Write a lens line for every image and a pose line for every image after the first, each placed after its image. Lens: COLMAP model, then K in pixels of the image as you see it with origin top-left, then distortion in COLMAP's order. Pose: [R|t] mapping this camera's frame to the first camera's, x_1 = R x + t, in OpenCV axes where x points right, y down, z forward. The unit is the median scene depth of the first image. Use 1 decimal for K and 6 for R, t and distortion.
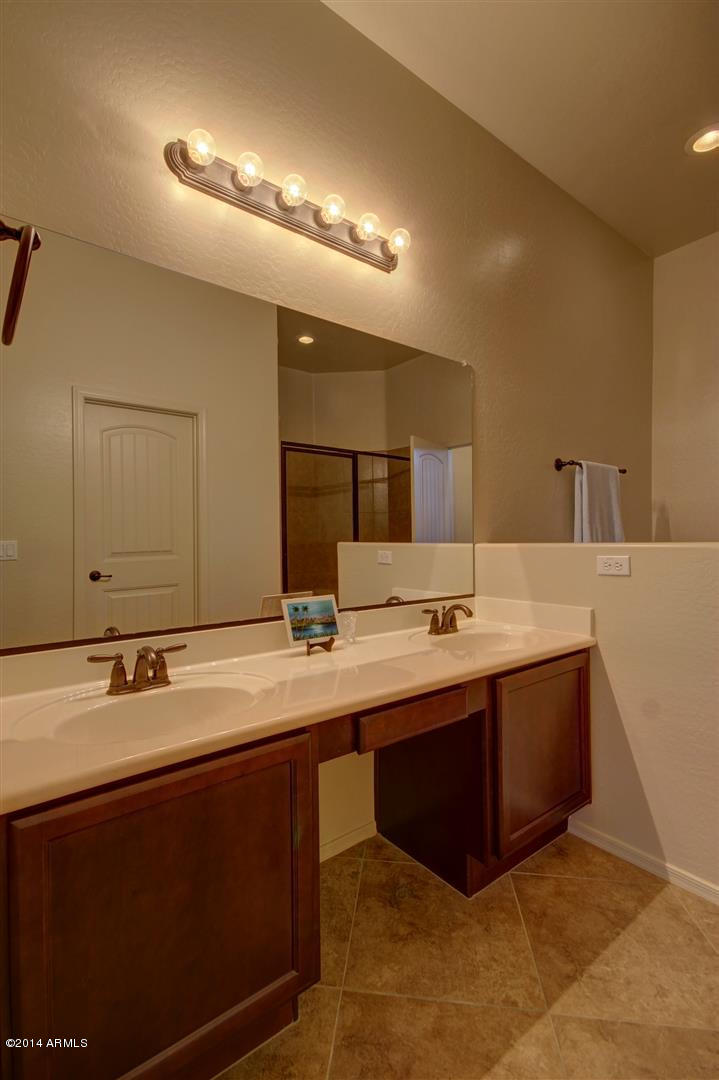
lens RADIAL K [[490.1, 0, 350.3], [0, 490.1, 535.6], [0, 0, 1]] dist [0.018887, -0.003188]
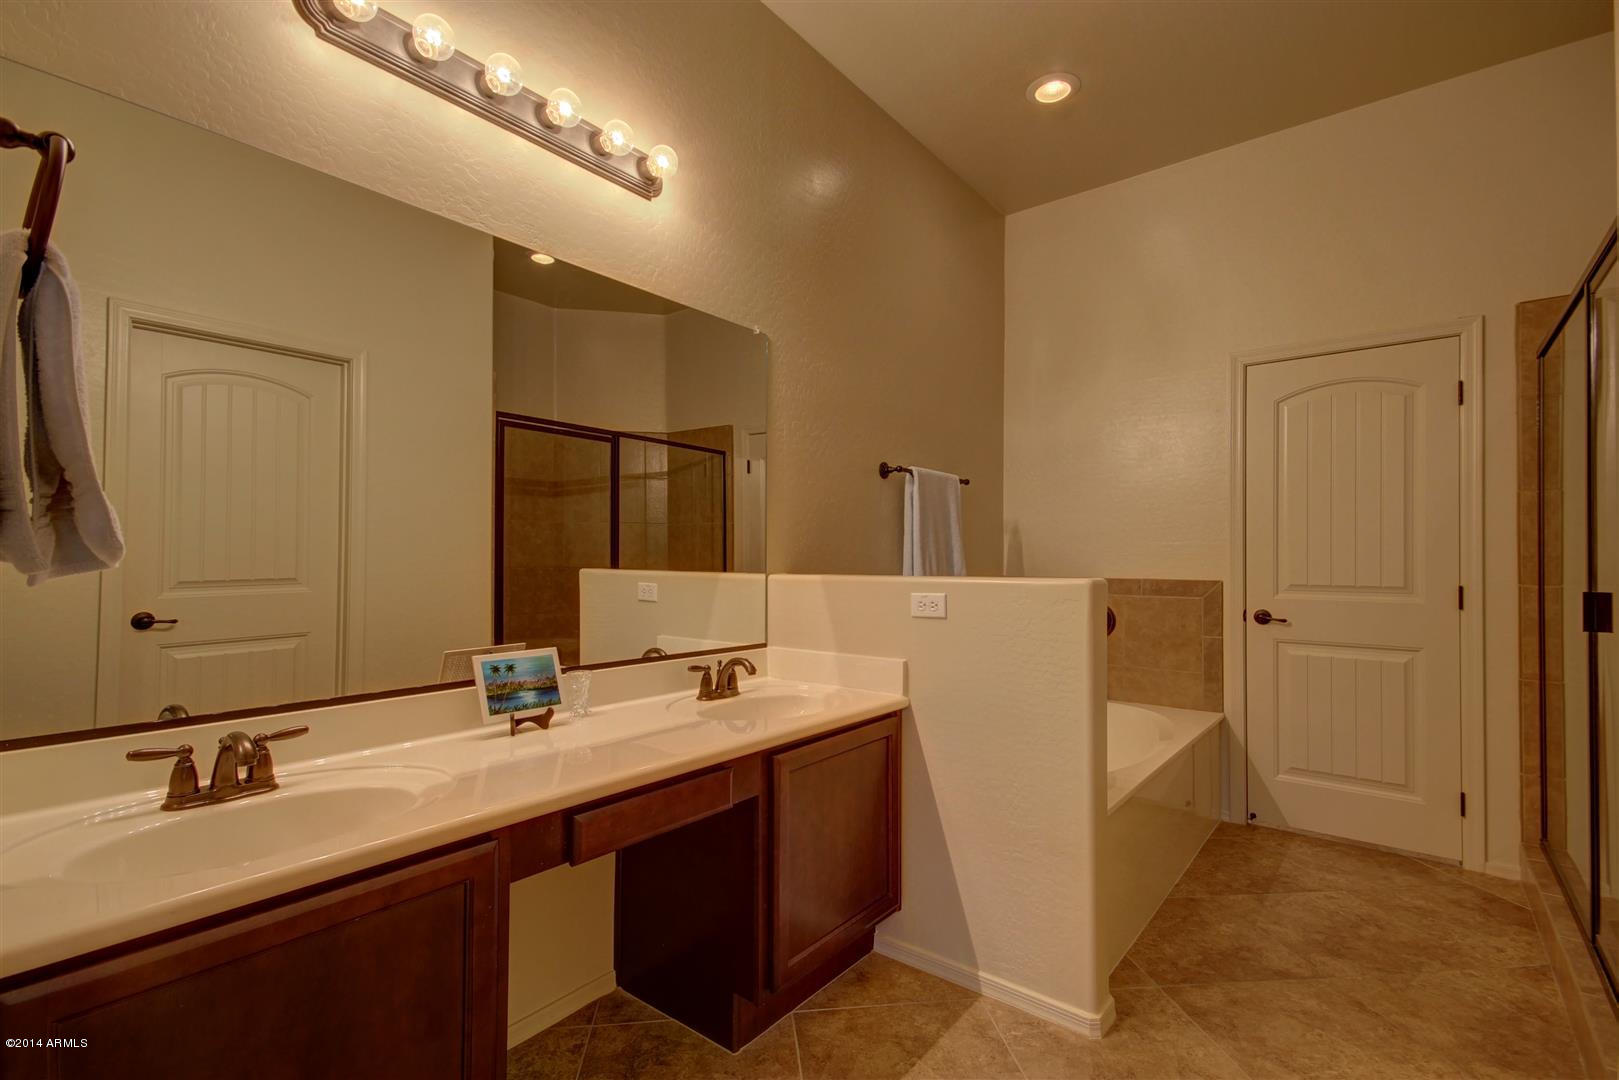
lens RADIAL K [[734.7, 0, 812.9], [0, 734.7, 542.8], [0, 0, 1]] dist [0.018887, -0.003188]
pose [[0.967748, 0.020663, 0.251073, 0.053044], [-0.016550, 0.999692, -0.018482, -0.015009], [-0.251377, 0.013731, 0.967792, -0.109061]]
